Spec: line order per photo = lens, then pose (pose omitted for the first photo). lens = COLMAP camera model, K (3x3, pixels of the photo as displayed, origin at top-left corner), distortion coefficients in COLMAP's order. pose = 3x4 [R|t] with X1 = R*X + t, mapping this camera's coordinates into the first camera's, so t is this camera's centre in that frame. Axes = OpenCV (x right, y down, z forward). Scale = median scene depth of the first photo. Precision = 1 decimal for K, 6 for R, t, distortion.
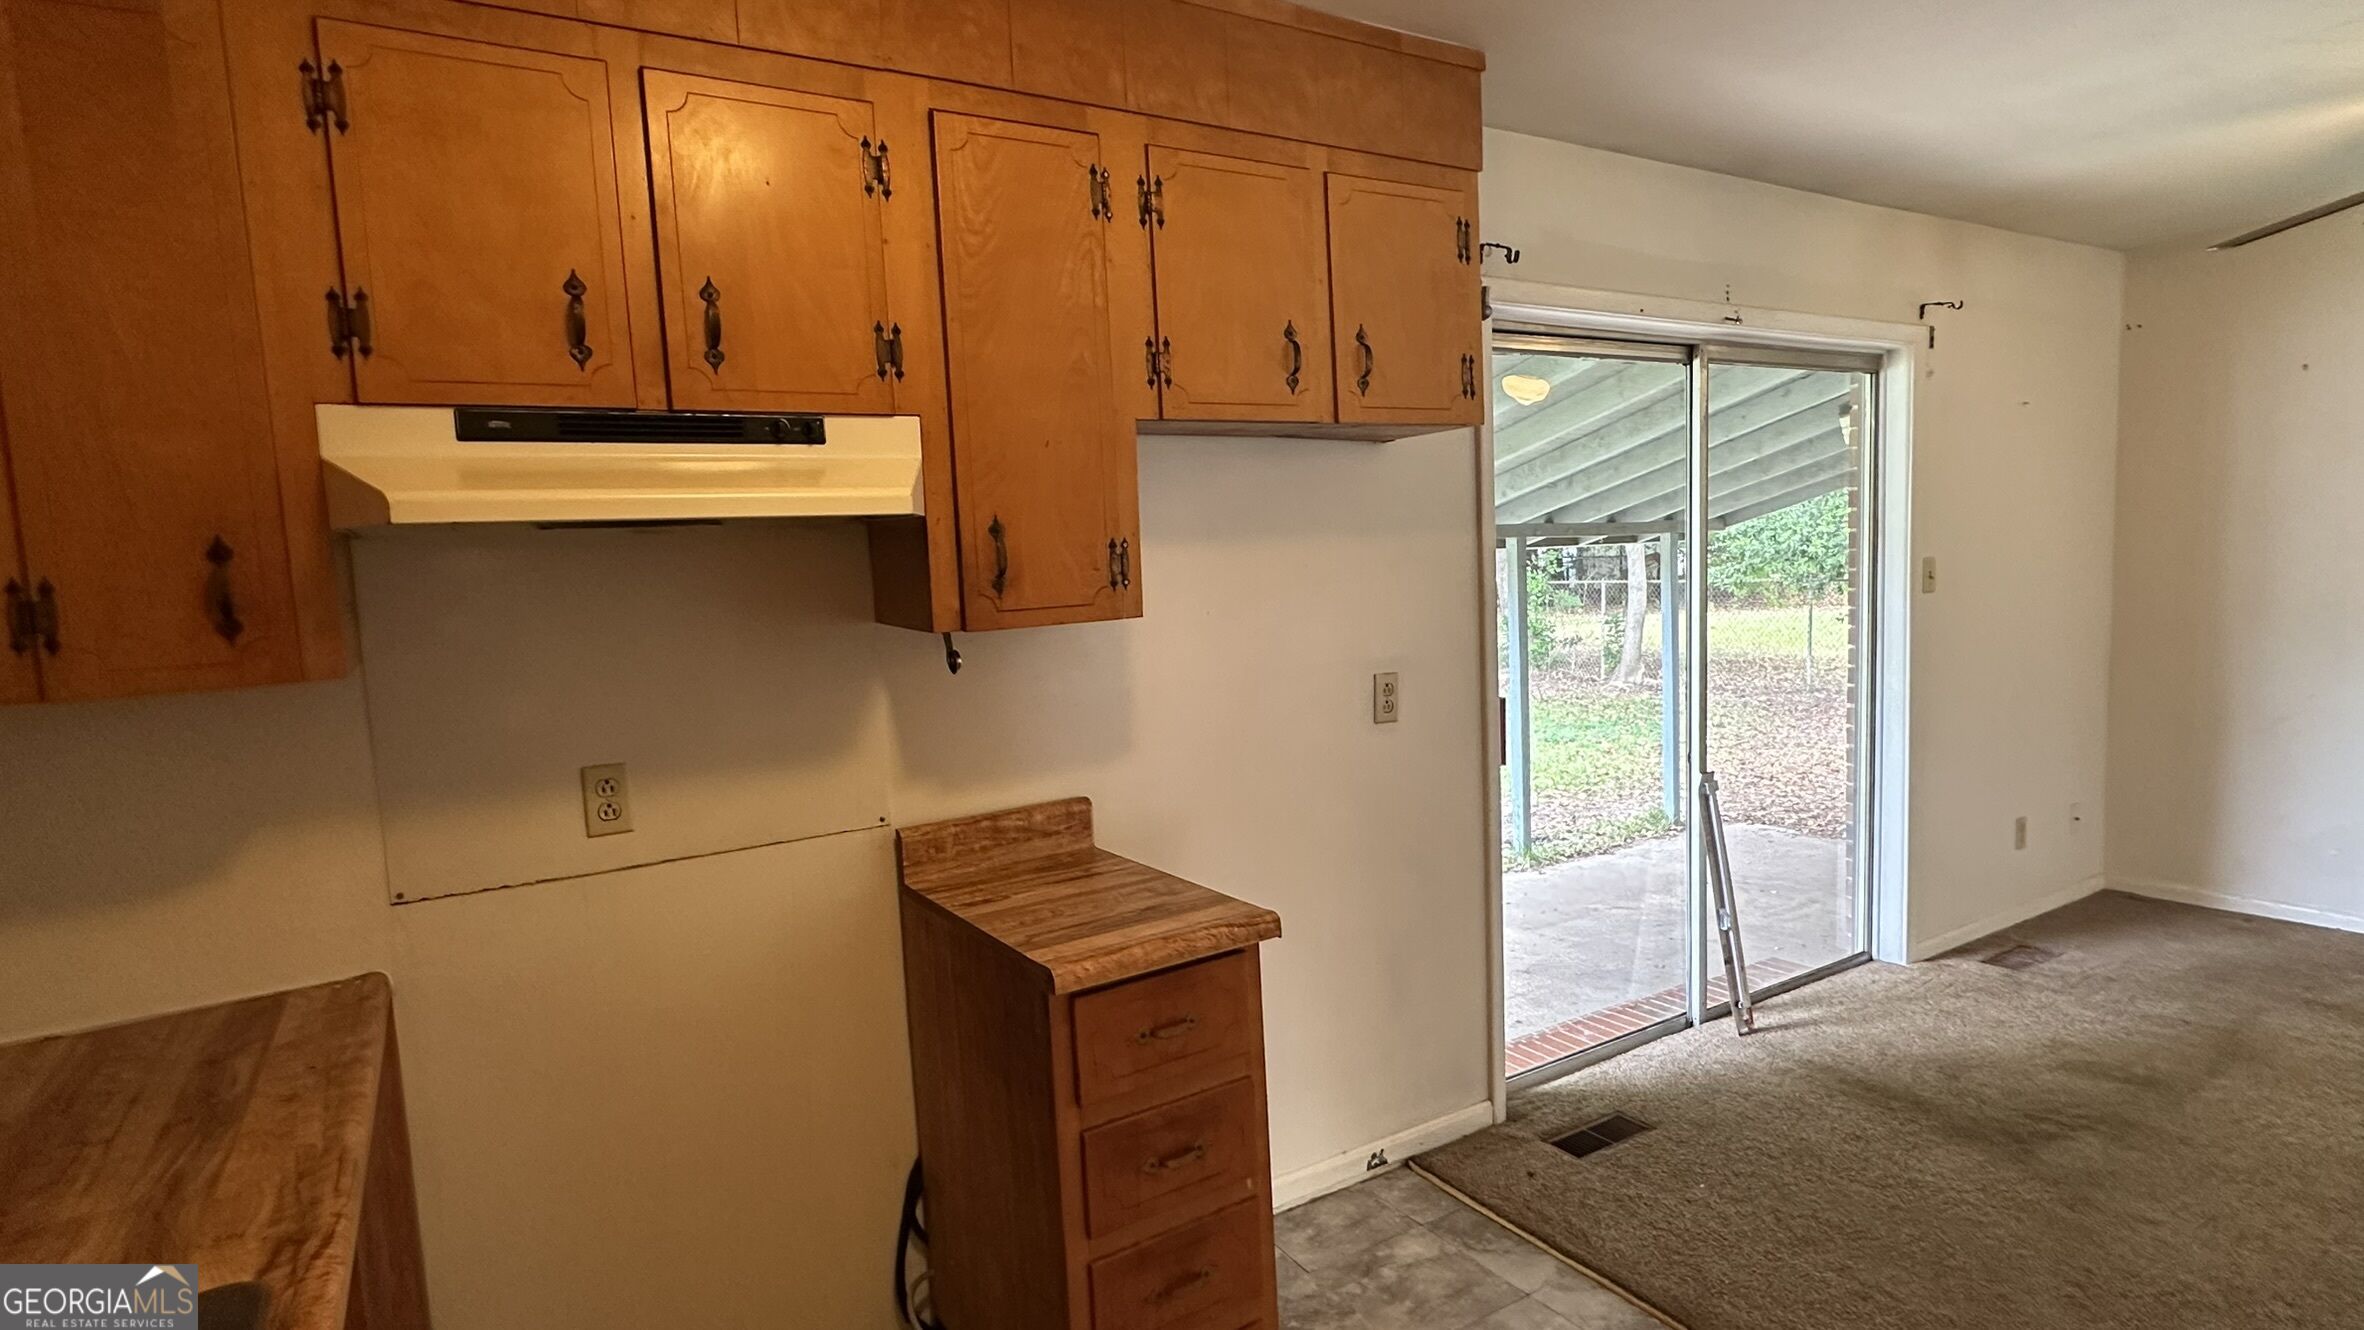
lens RADIAL K [[1222.0, 0, 1166.0], [0, 1222.0, 672.0], [0, 0, 1]] dist [-0.001125, 0.001146]
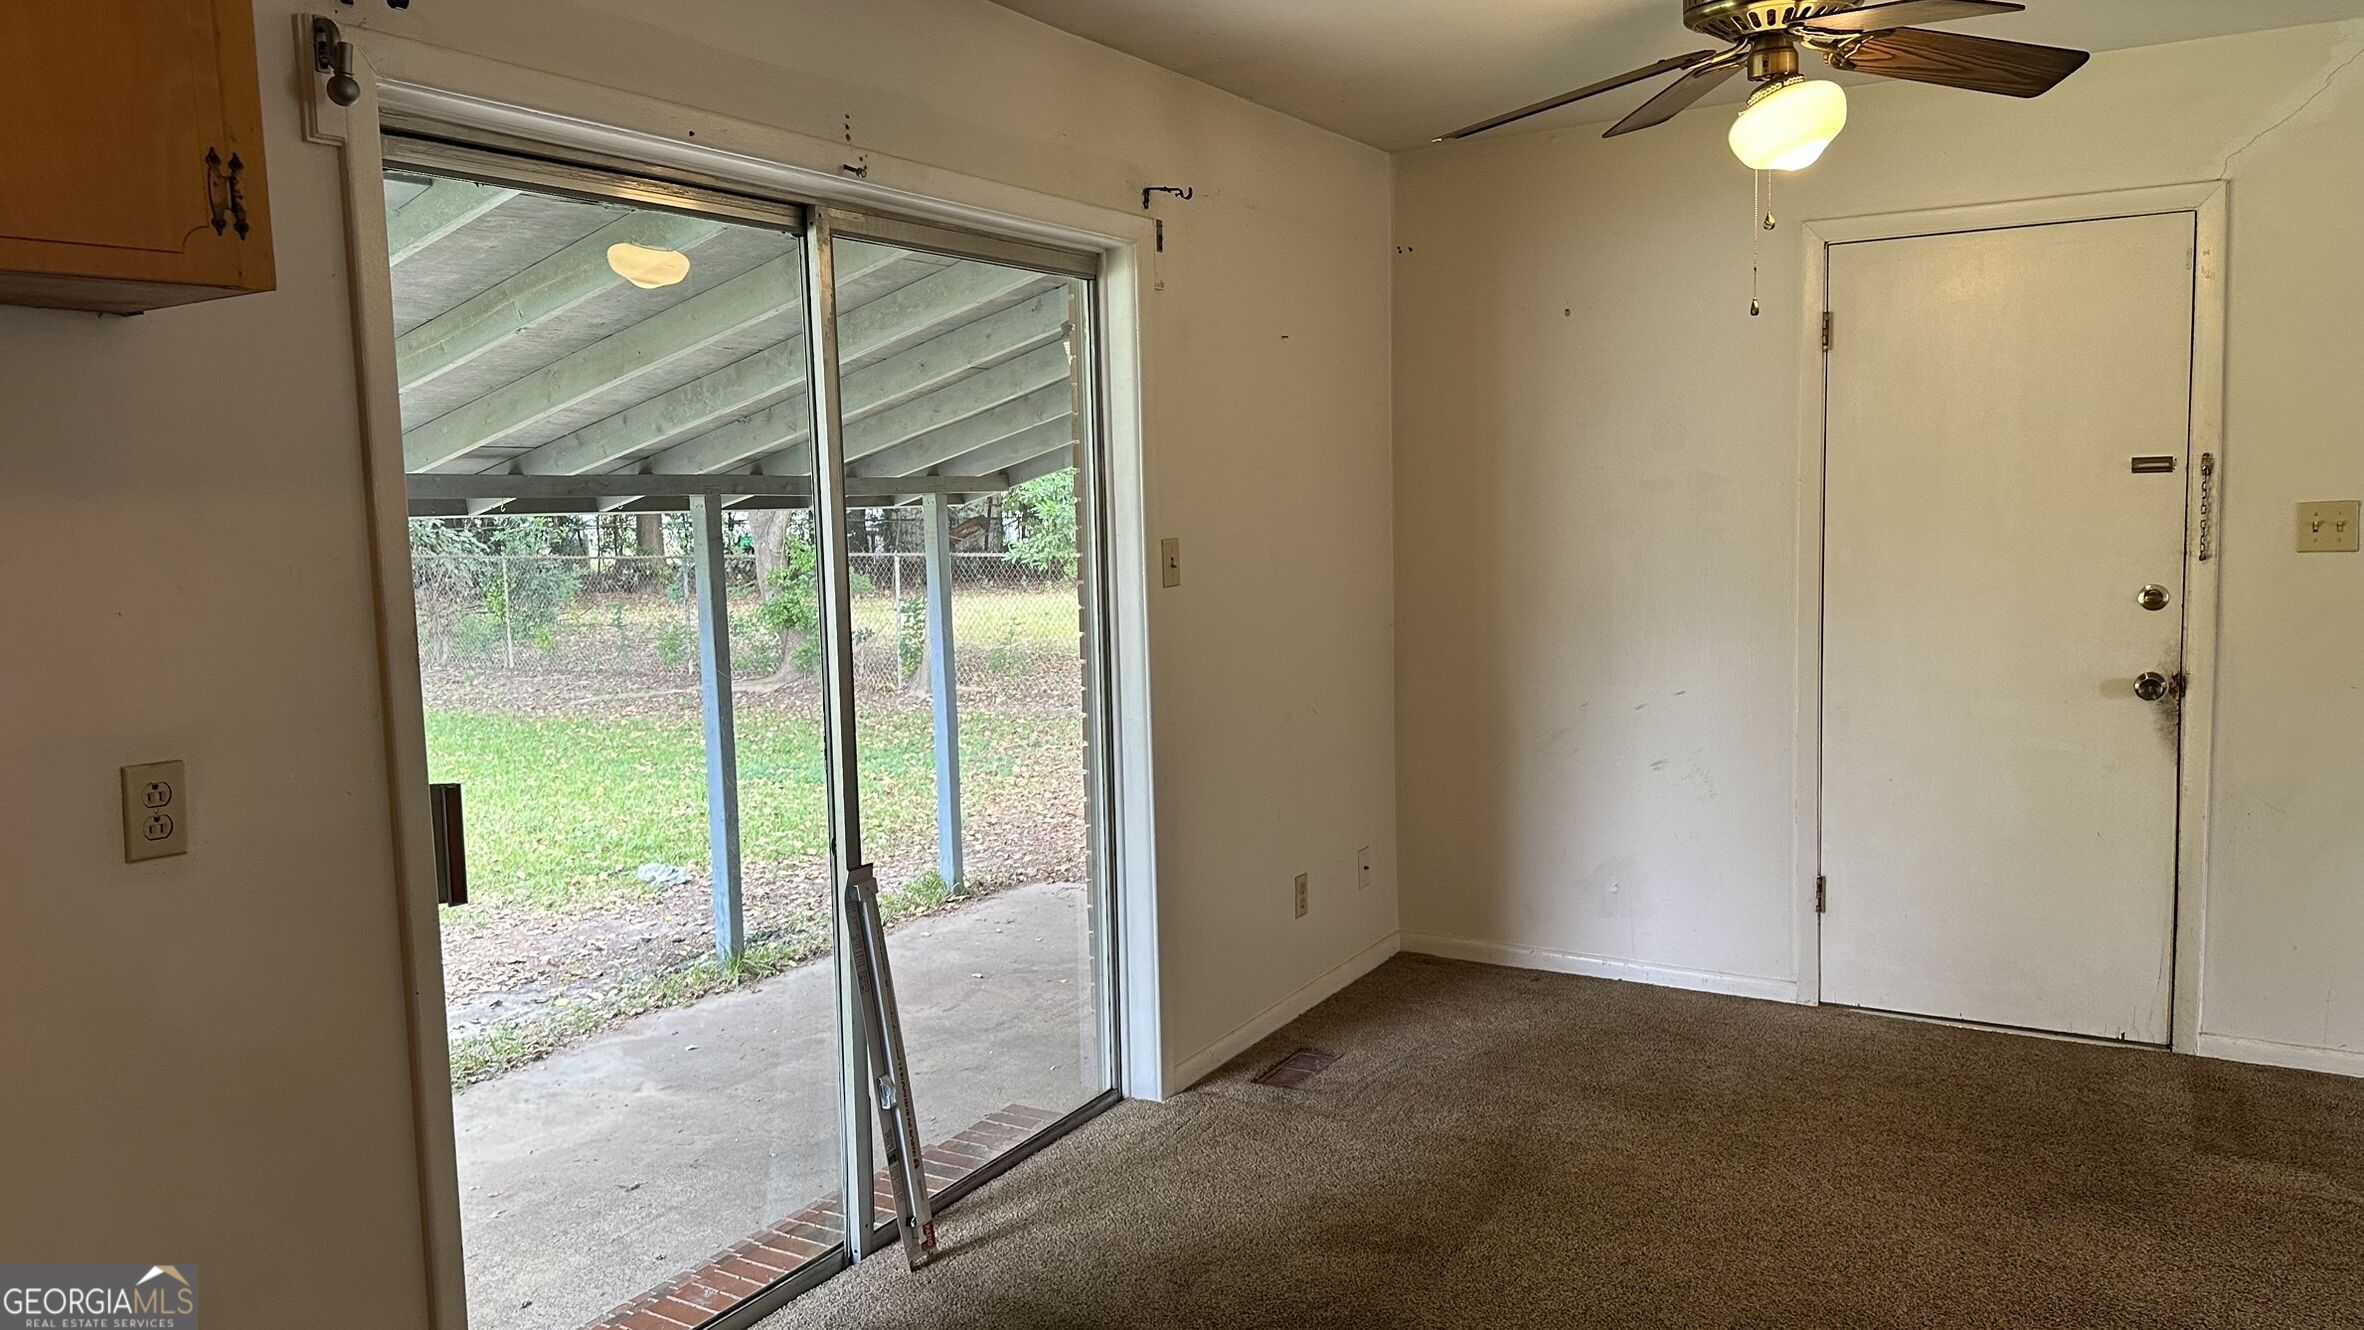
lens RADIAL K [[1682.1, 0, 1182.0], [0, 1682.1, 665.0], [0, 0, 1]] dist [0.166343, -0.189293]
pose [[0.881681, -0.028159, 0.471004, 0.156483], [0.031416, 0.999506, 0.000947, -0.019643], [-0.470798, 0.013962, 0.882130, 0.107864]]
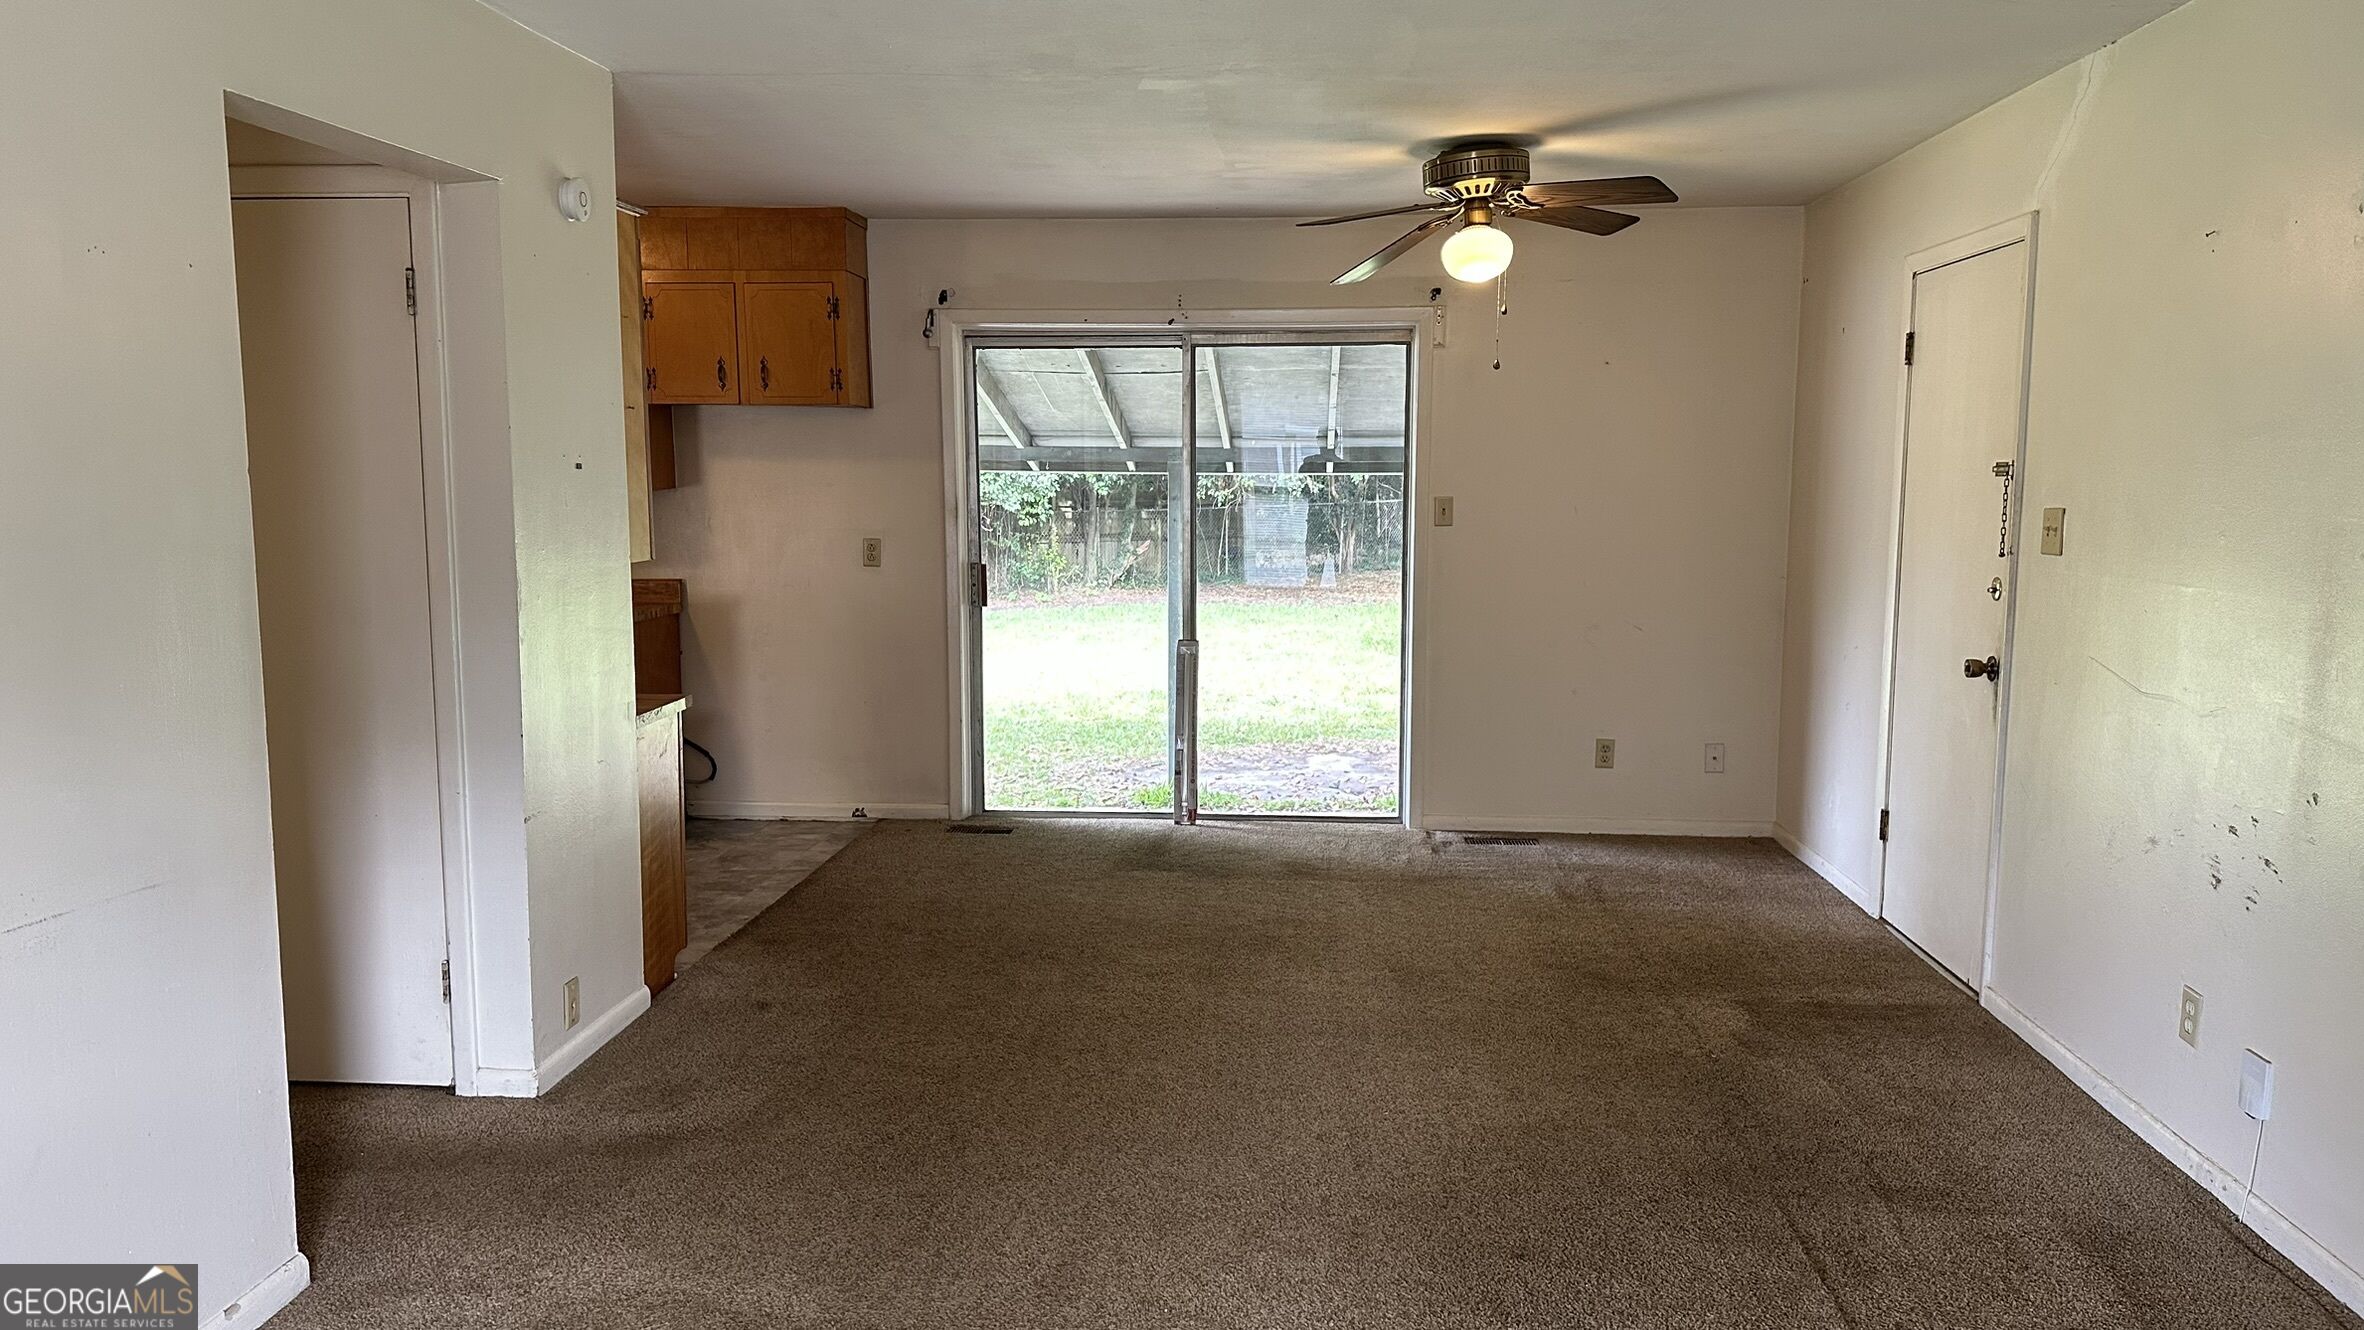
lens RADIAL K [[1682.1, 0, 1182.0], [0, 1682.1, 665.0], [0, 0, 1]] dist [0.166343, -0.189293]
pose [[0.800335, 0.113385, -0.588733, 1.503928], [-0.092056, 0.993550, 0.066206, -0.015187], [0.592443, 0.001209, 0.805611, -0.539603]]
